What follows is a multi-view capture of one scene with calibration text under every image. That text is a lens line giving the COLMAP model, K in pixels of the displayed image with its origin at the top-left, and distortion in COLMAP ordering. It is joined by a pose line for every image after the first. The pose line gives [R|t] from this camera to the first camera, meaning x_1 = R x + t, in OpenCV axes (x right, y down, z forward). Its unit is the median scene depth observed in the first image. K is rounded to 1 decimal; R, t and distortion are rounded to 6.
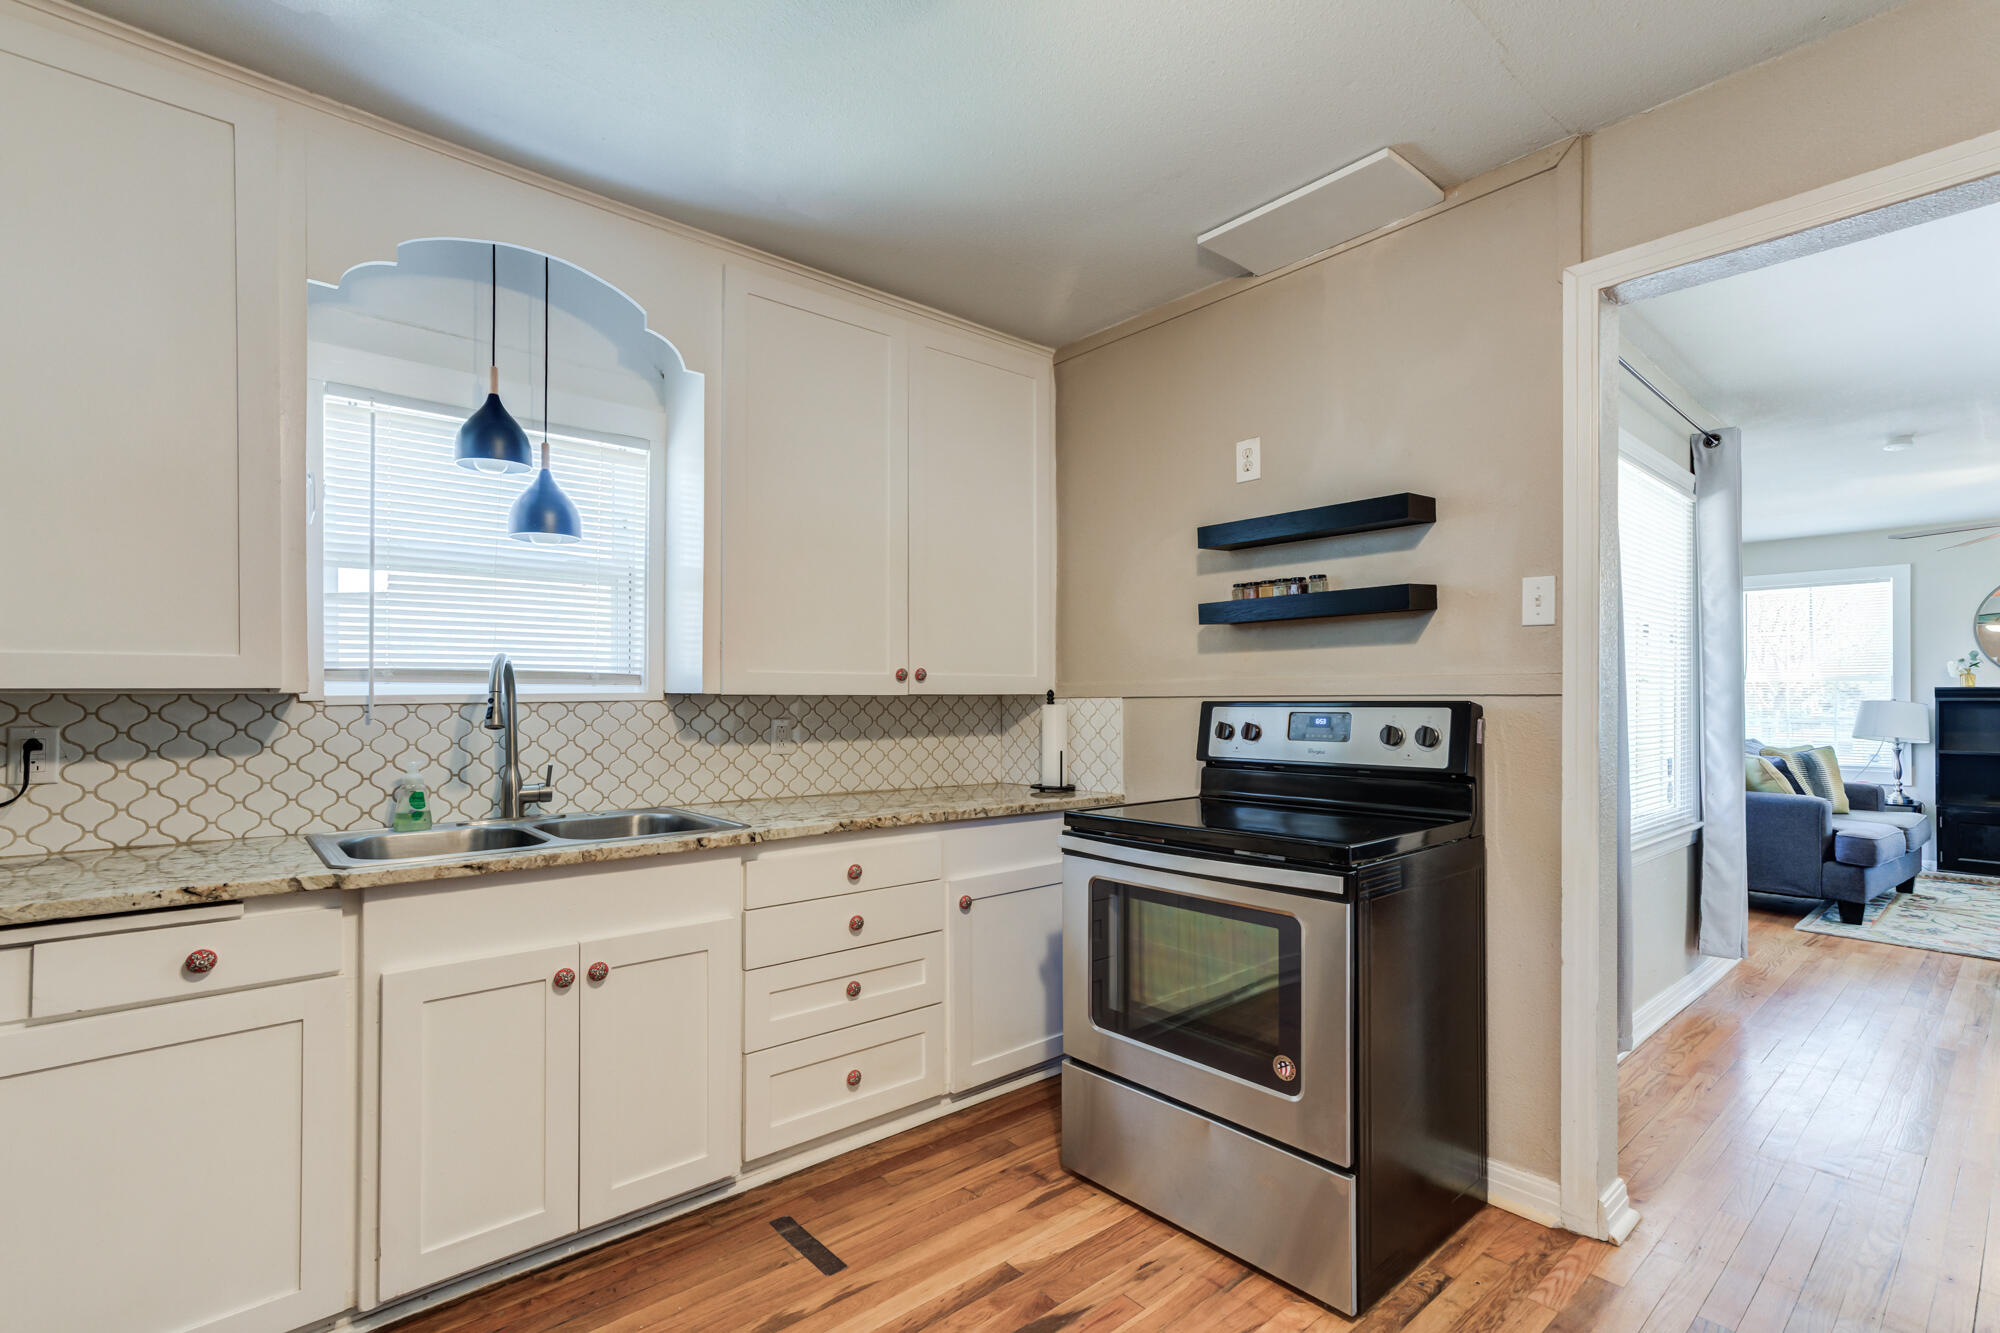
lens RADIAL K [[919.9, 0, 996.1], [0, 919.9, 654.2], [0, 0, 1]] dist [-0.003355, 0.011842]
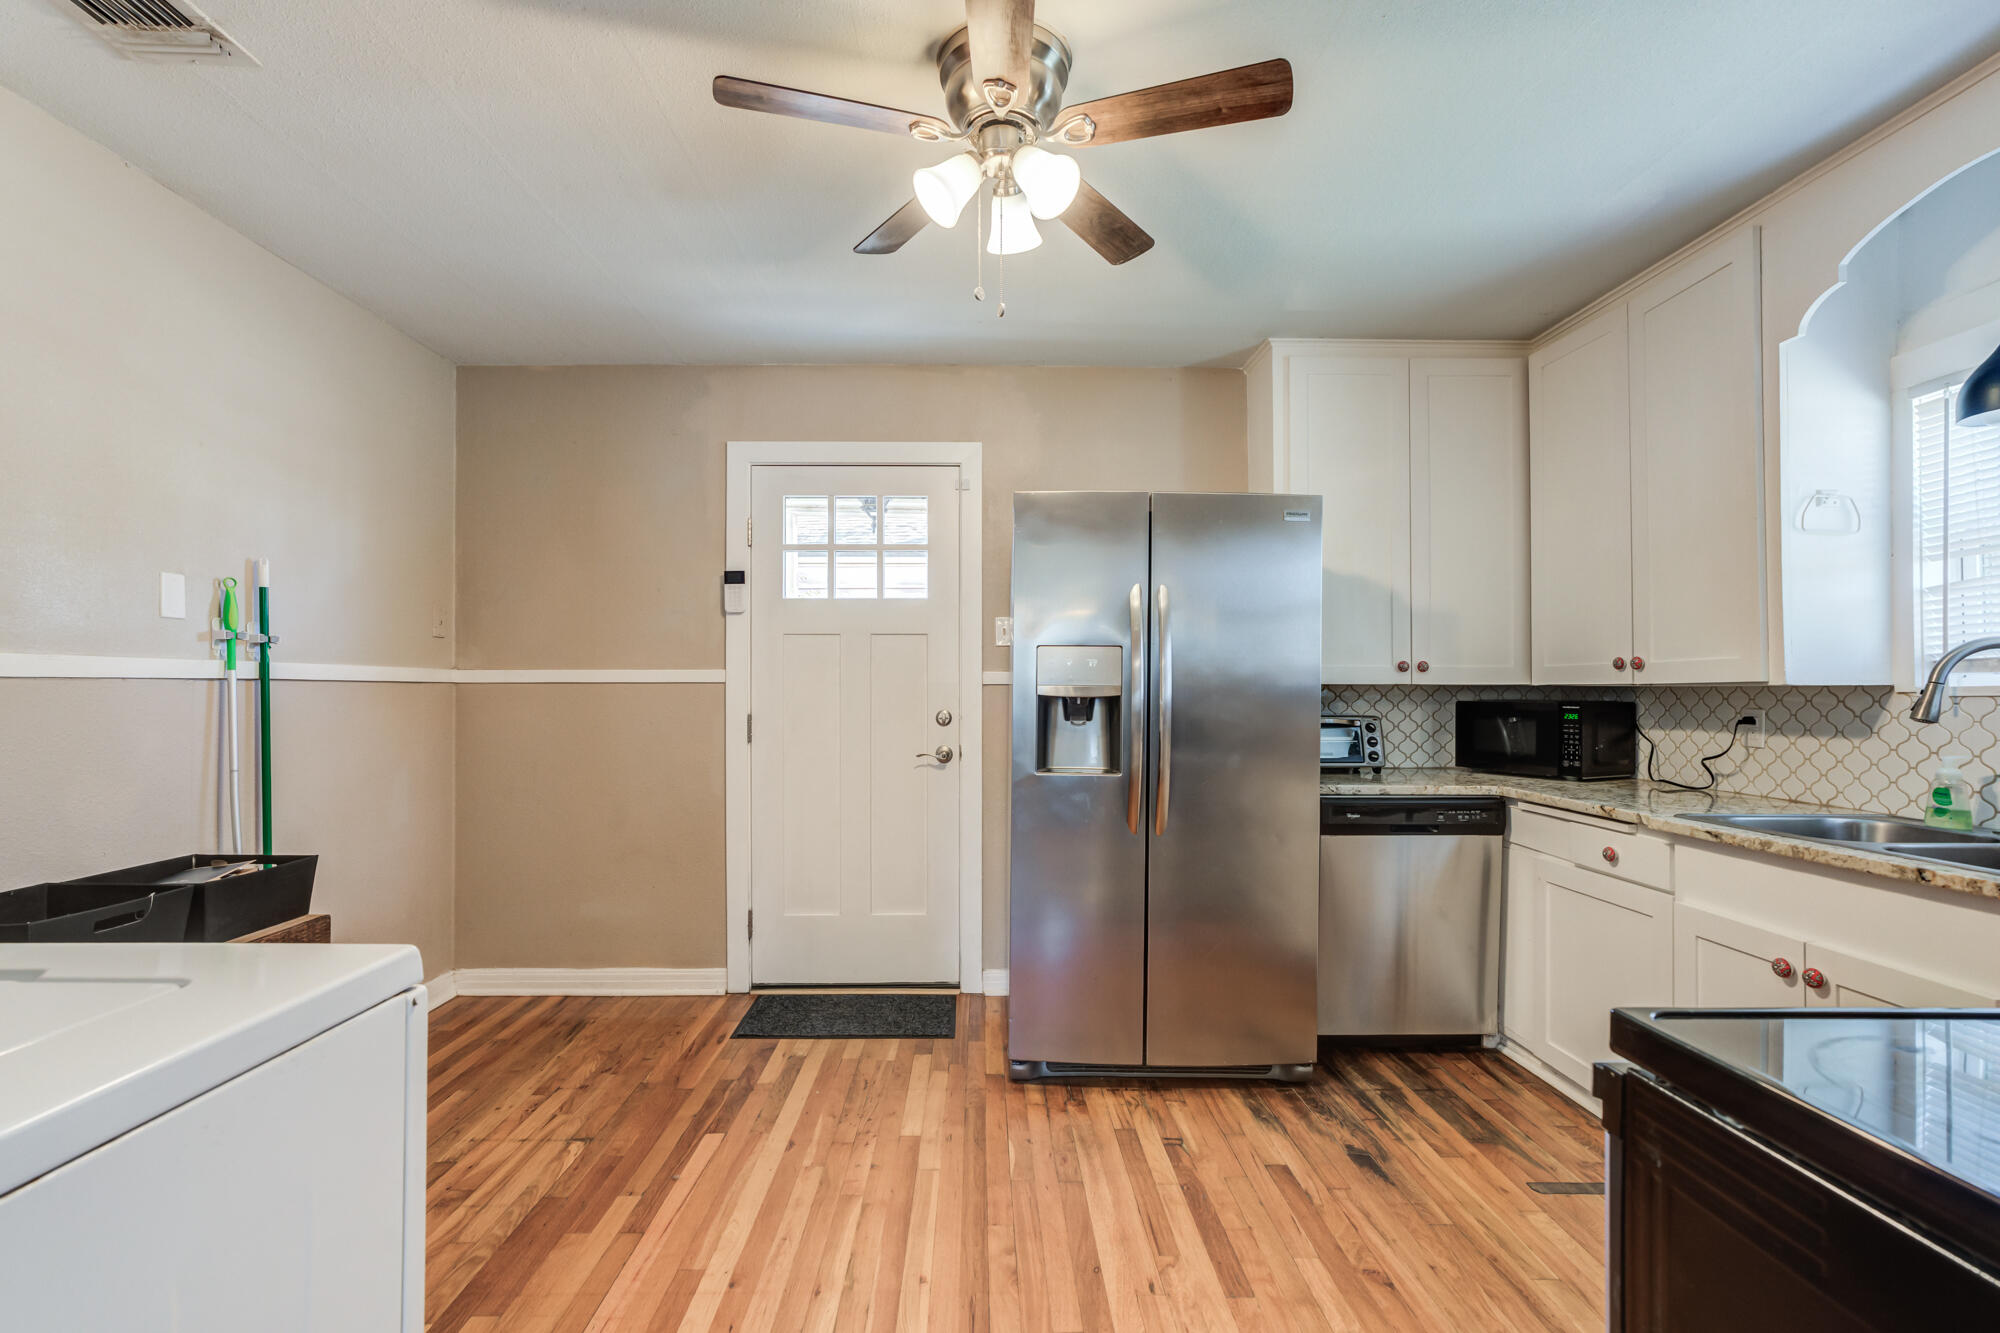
lens RADIAL K [[919.9, 0, 996.1], [0, 919.9, 654.2], [0, 0, 1]] dist [-0.003355, 0.011842]
pose [[-0.639898, -0.032848, -0.767758, 0.821514], [0.035809, 0.996726, -0.072489, 0.051515], [0.767625, -0.073879, -0.636627, 0.959837]]
